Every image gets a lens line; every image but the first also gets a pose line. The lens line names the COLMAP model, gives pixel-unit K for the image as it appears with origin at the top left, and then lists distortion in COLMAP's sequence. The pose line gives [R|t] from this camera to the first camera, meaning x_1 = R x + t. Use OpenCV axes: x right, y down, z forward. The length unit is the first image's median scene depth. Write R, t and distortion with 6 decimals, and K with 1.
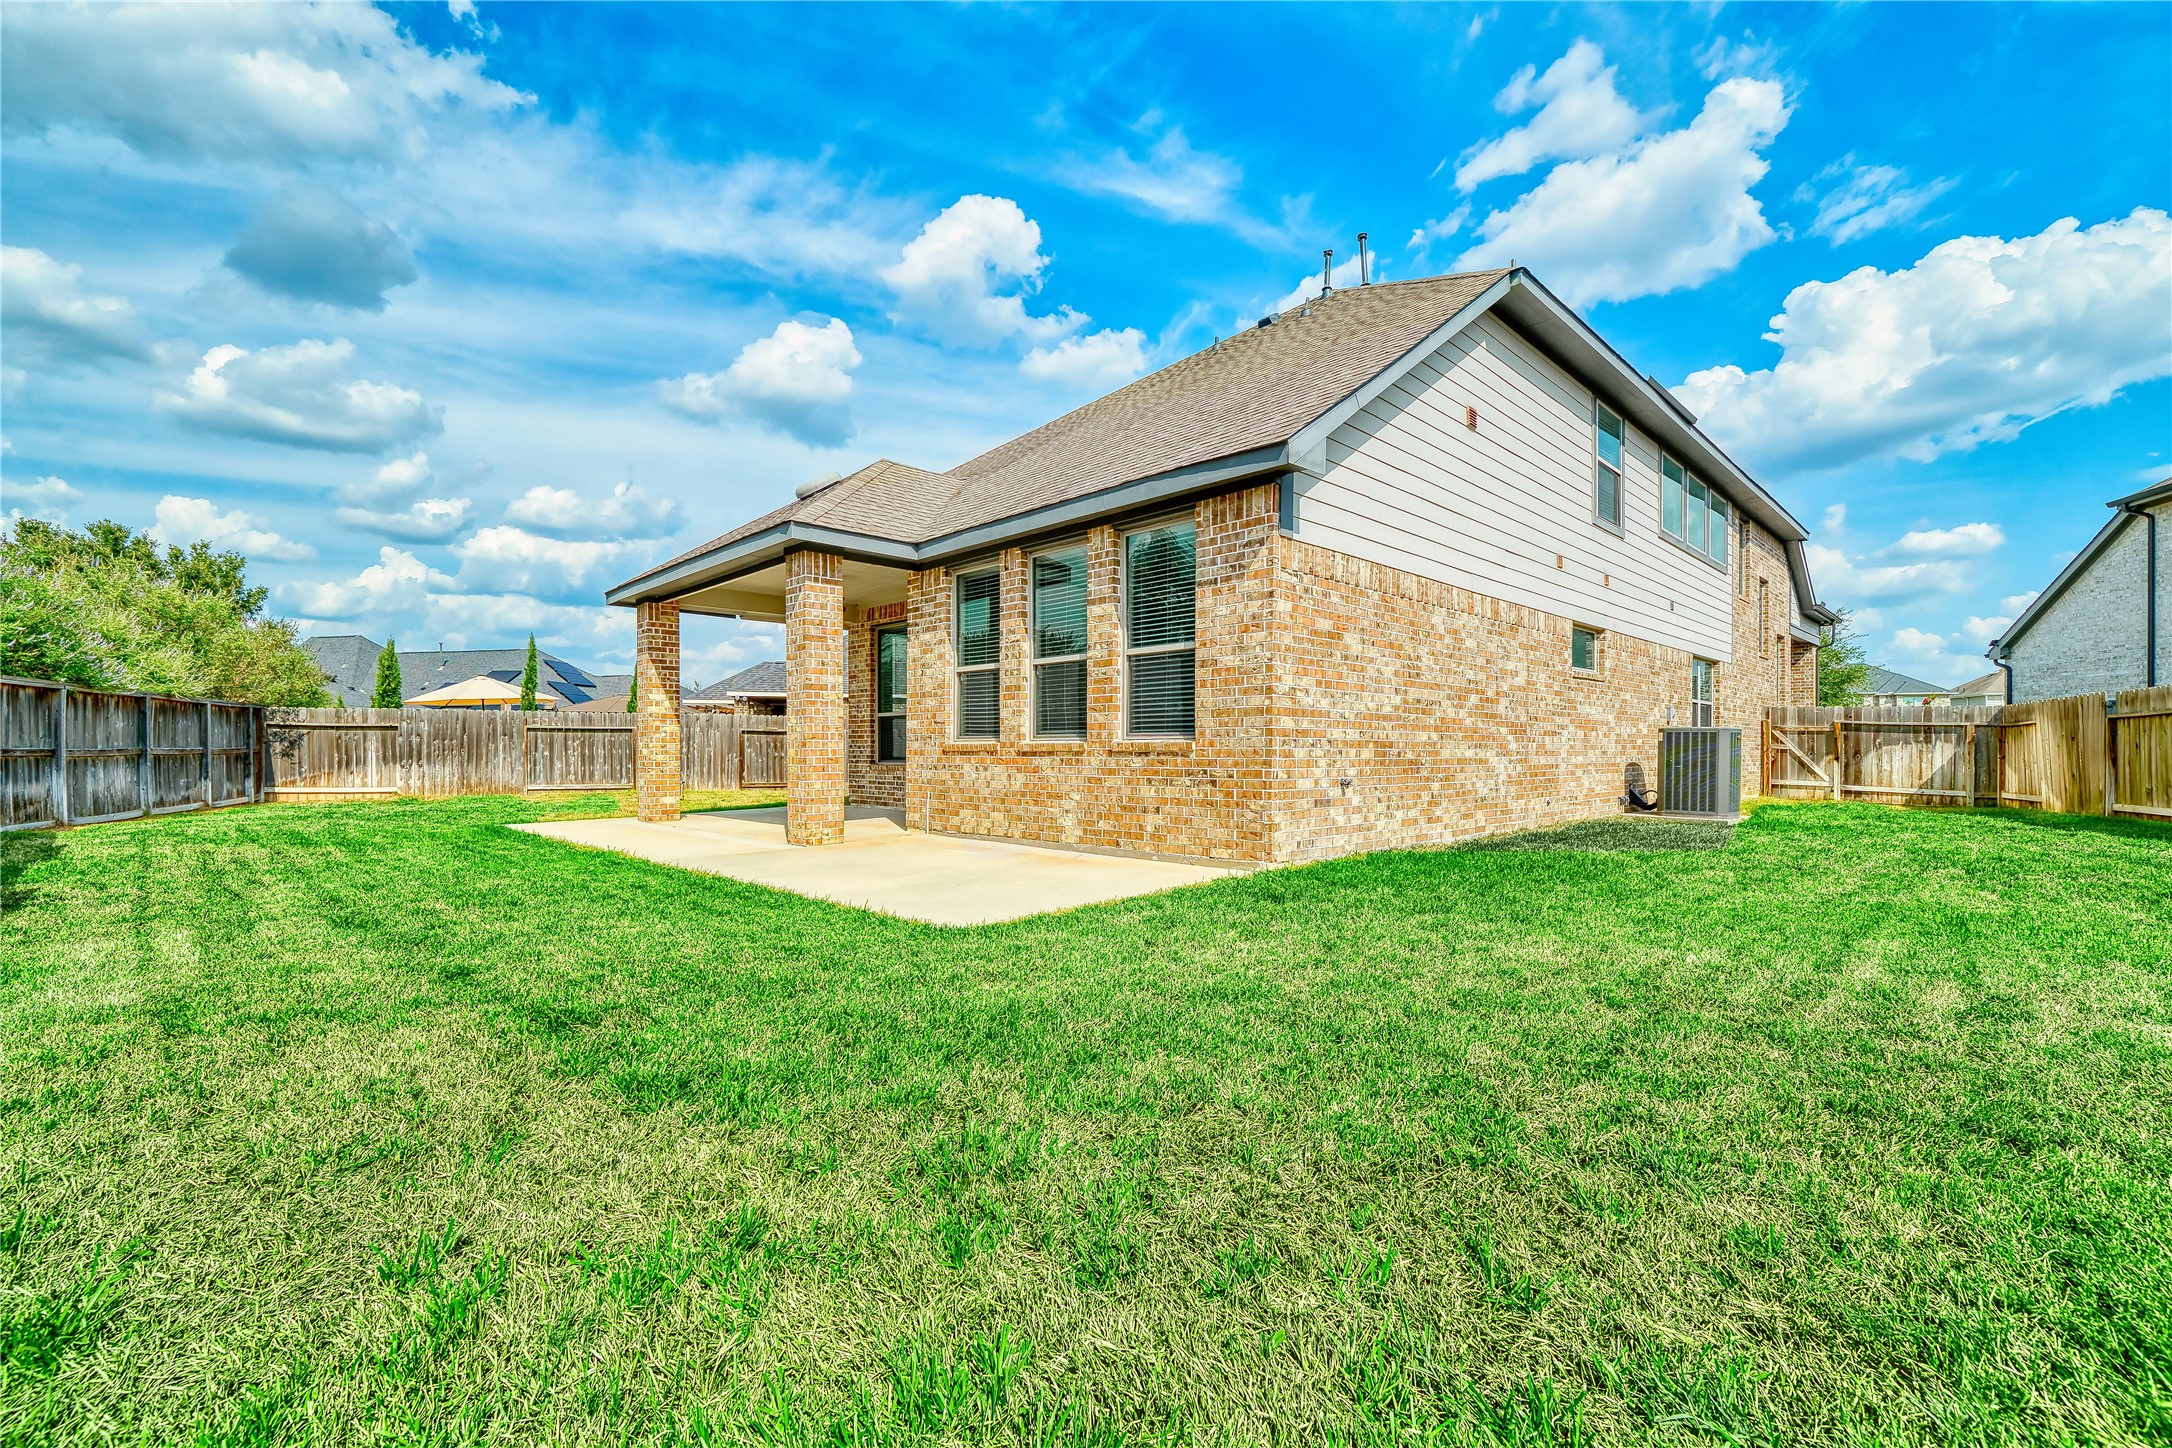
lens RADIAL K [[916.3, 0, 1078.2], [0, 916.3, 742.7], [0, 0, 1]] dist [-0.000225, 0.000021]
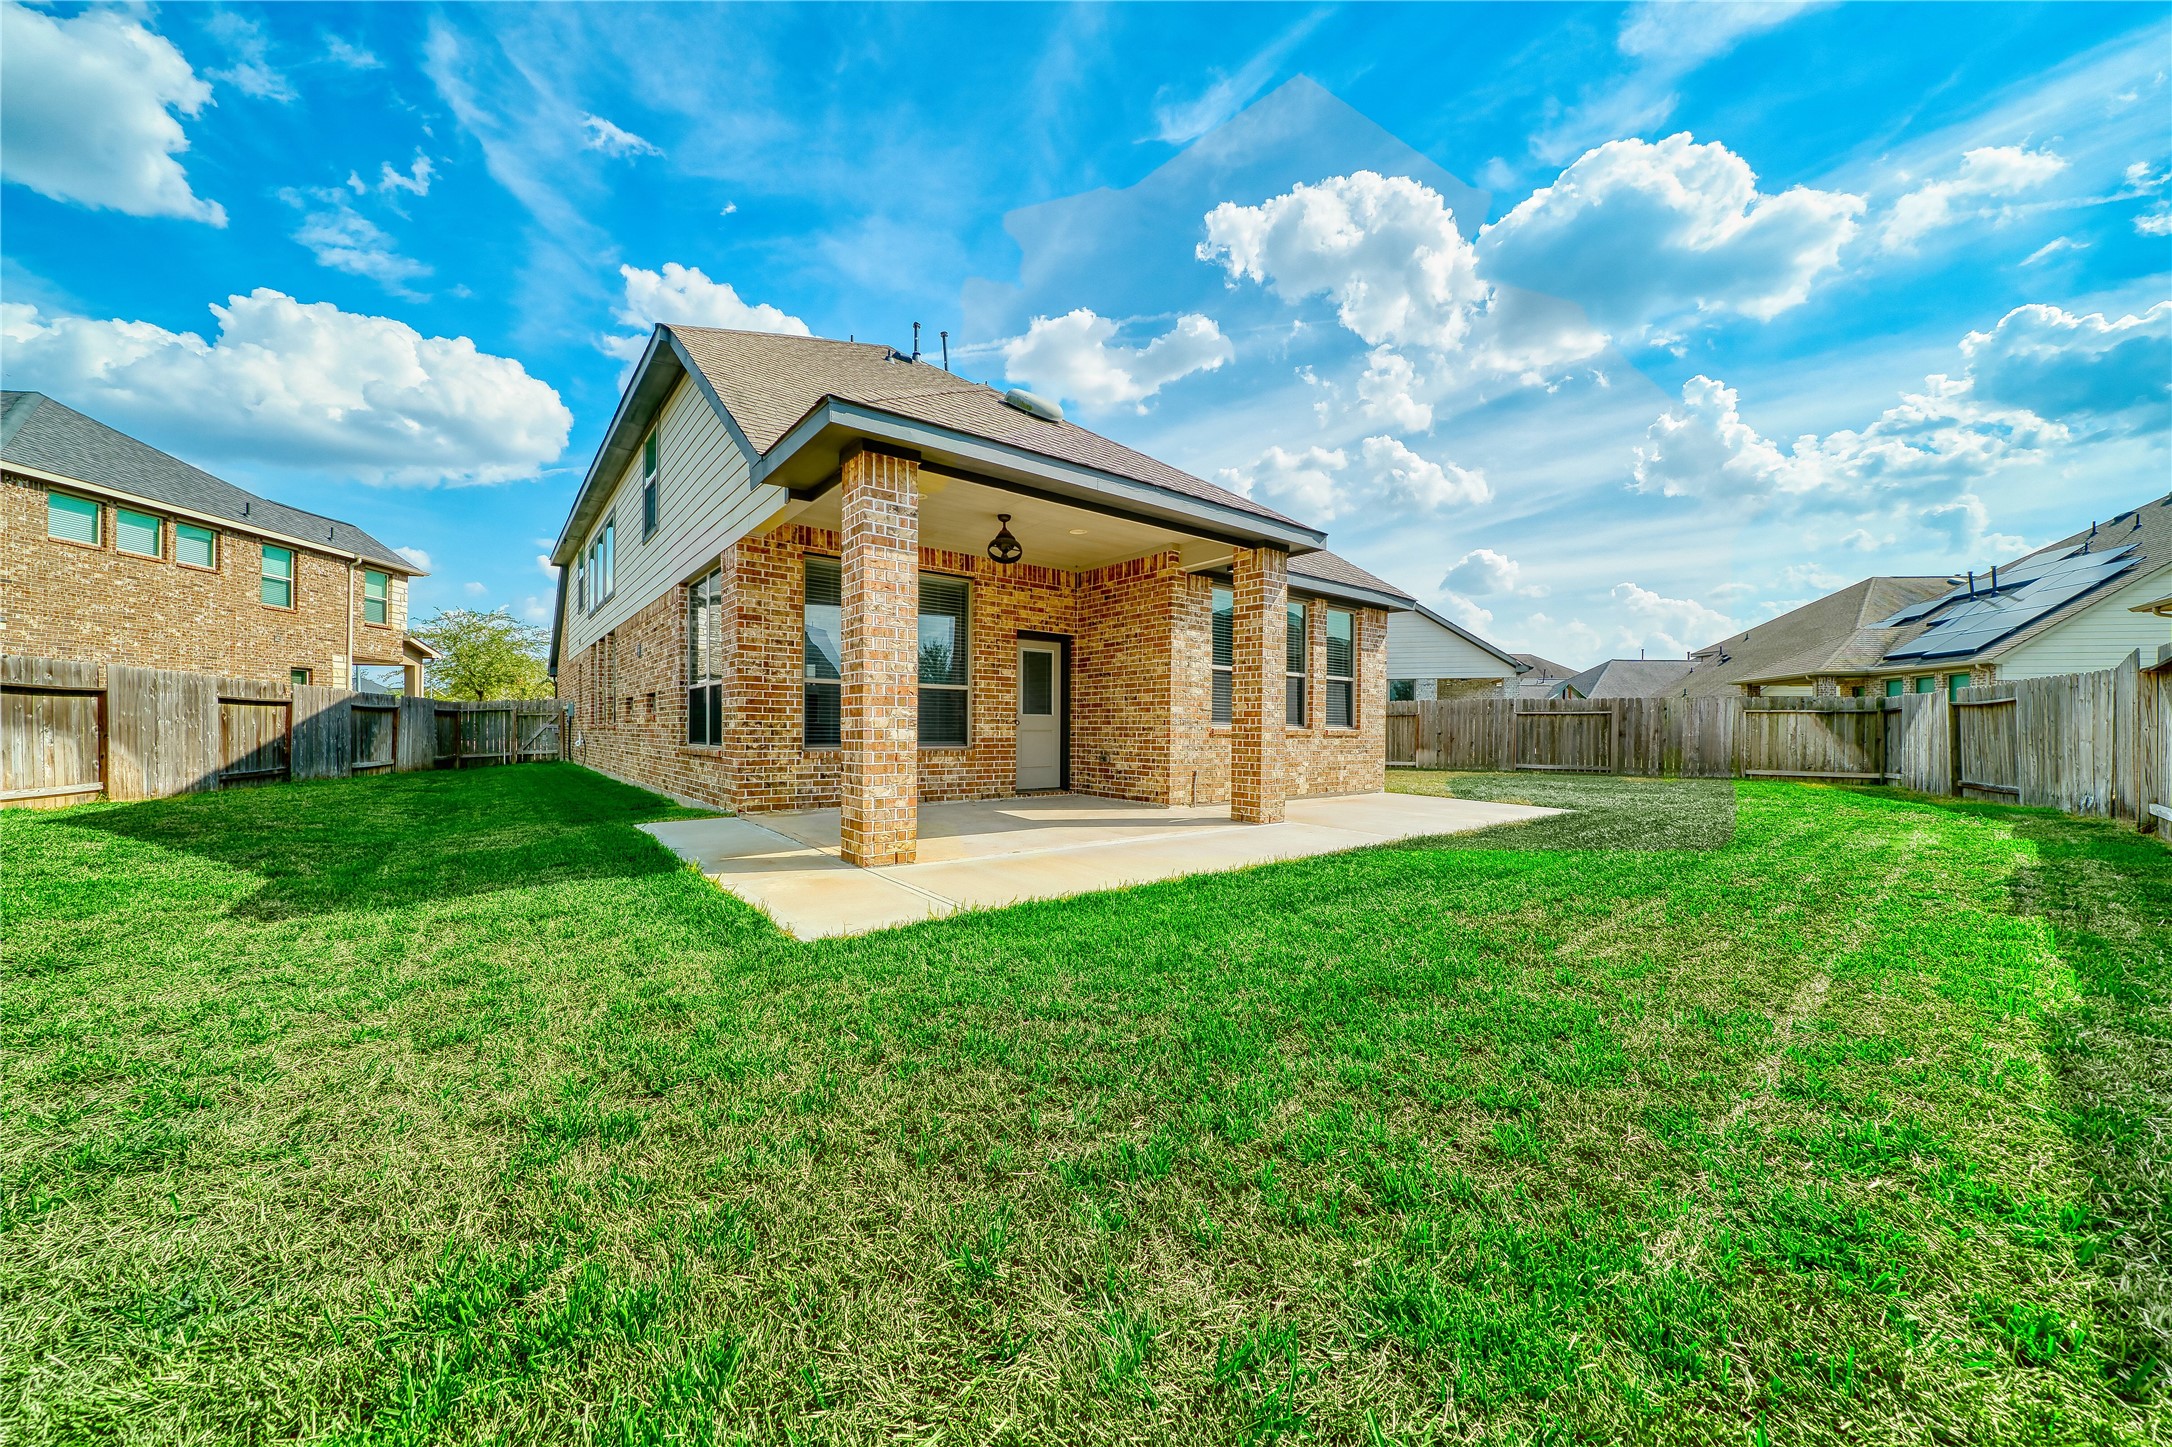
lens RADIAL K [[797.0, 0, 1077.1], [0, 797.0, 731.7], [0, 0, 1]] dist [-0.005068, -0.000183]
pose [[0.094653, 0.006552, 0.995489, -1.354245], [-0.015223, 0.999871, -0.005134, 0.015668], [-0.995394, -0.014669, 0.094740, 1.221700]]
